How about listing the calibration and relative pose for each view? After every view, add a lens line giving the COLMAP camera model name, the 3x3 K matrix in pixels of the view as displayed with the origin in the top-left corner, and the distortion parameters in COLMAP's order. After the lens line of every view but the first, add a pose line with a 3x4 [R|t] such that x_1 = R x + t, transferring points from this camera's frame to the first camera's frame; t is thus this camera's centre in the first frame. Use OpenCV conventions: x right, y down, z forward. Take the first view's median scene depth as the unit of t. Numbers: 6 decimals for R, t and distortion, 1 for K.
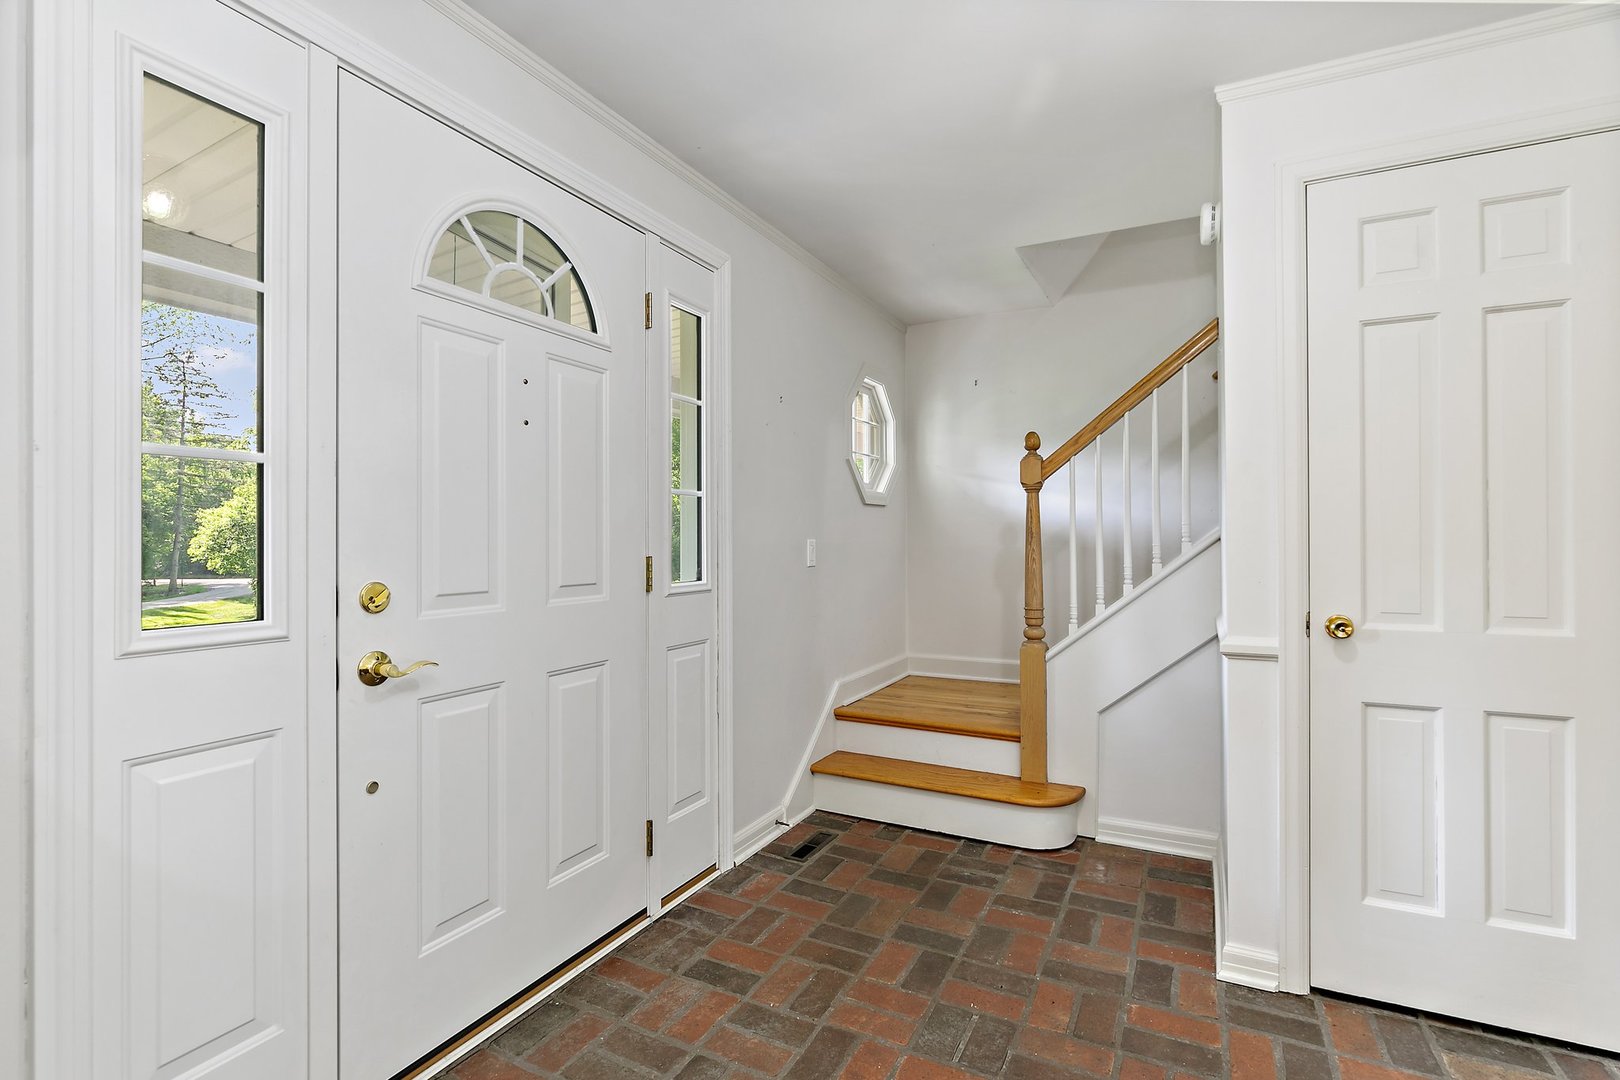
lens RADIAL K [[763.2, 0, 811.7], [0, 763.2, 537.1], [0, 0, 1]] dist [-0.001229, -0.000746]
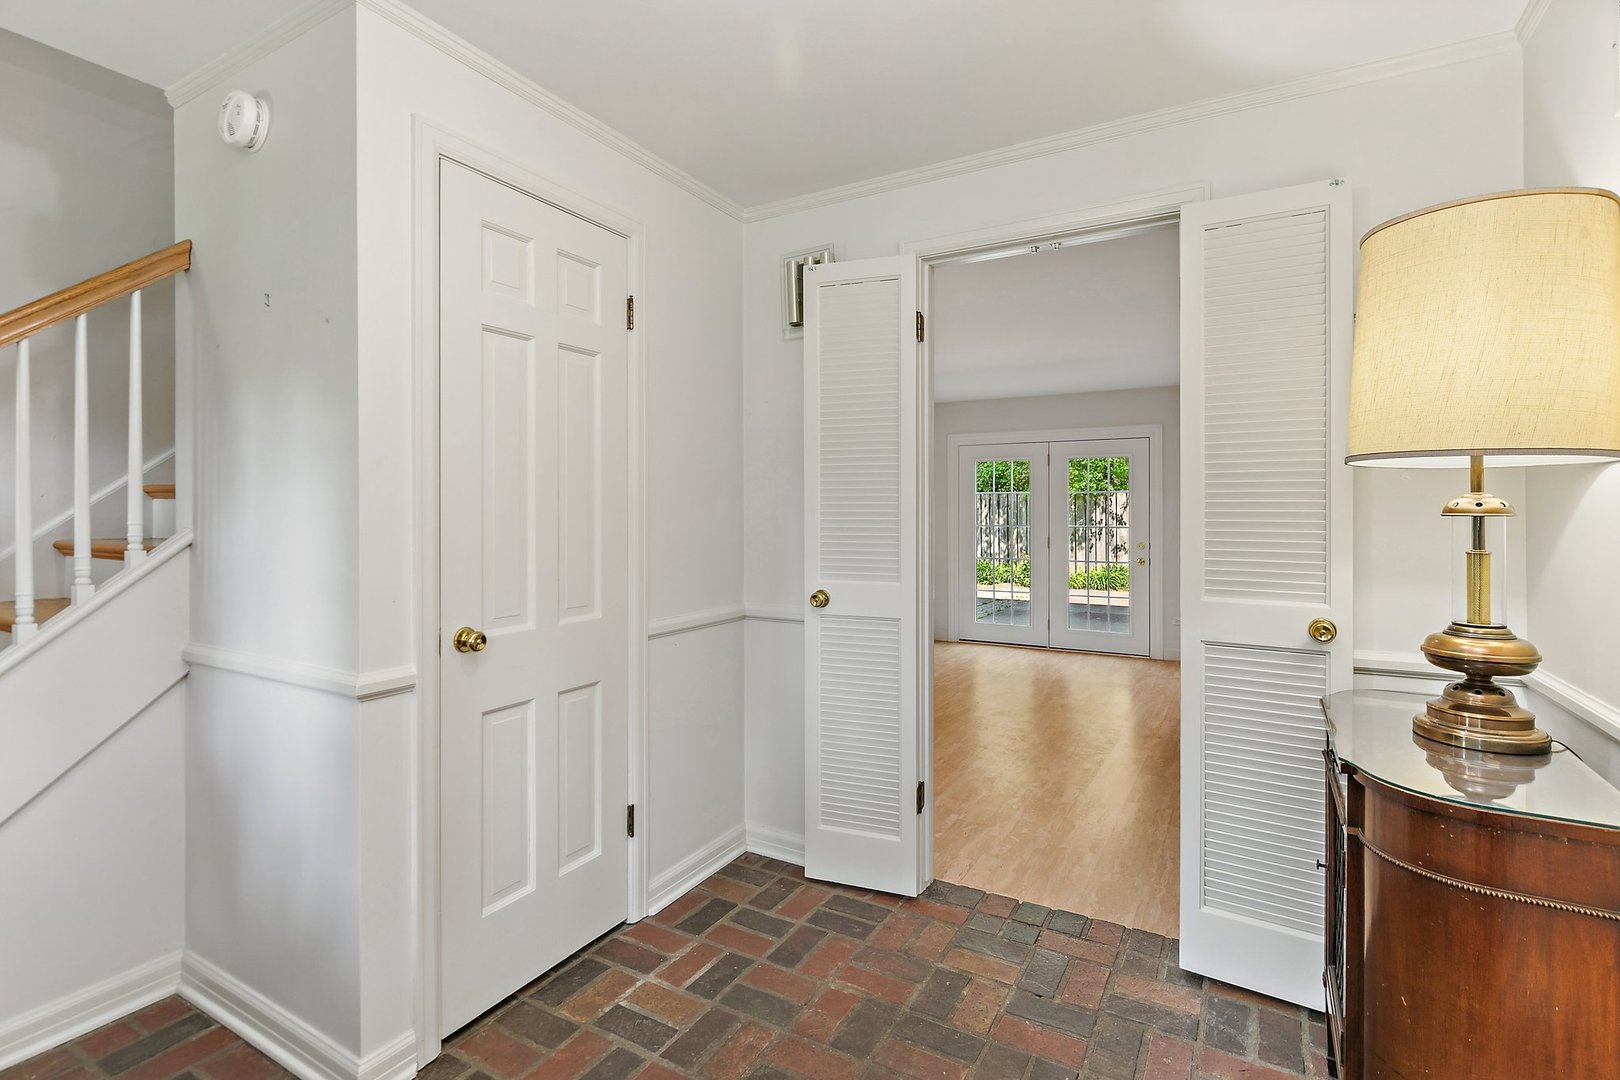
lens RADIAL K [[763.2, 0, 812.1], [0, 763.2, 514.1], [0, 0, 1]] dist [-0.001229, -0.000746]
pose [[0.063455, 0.002527, 0.997982, -0.231488], [0.001718, 0.999995, -0.002641, -0.035282], [-0.997983, 0.001882, 0.063450, 0.512506]]
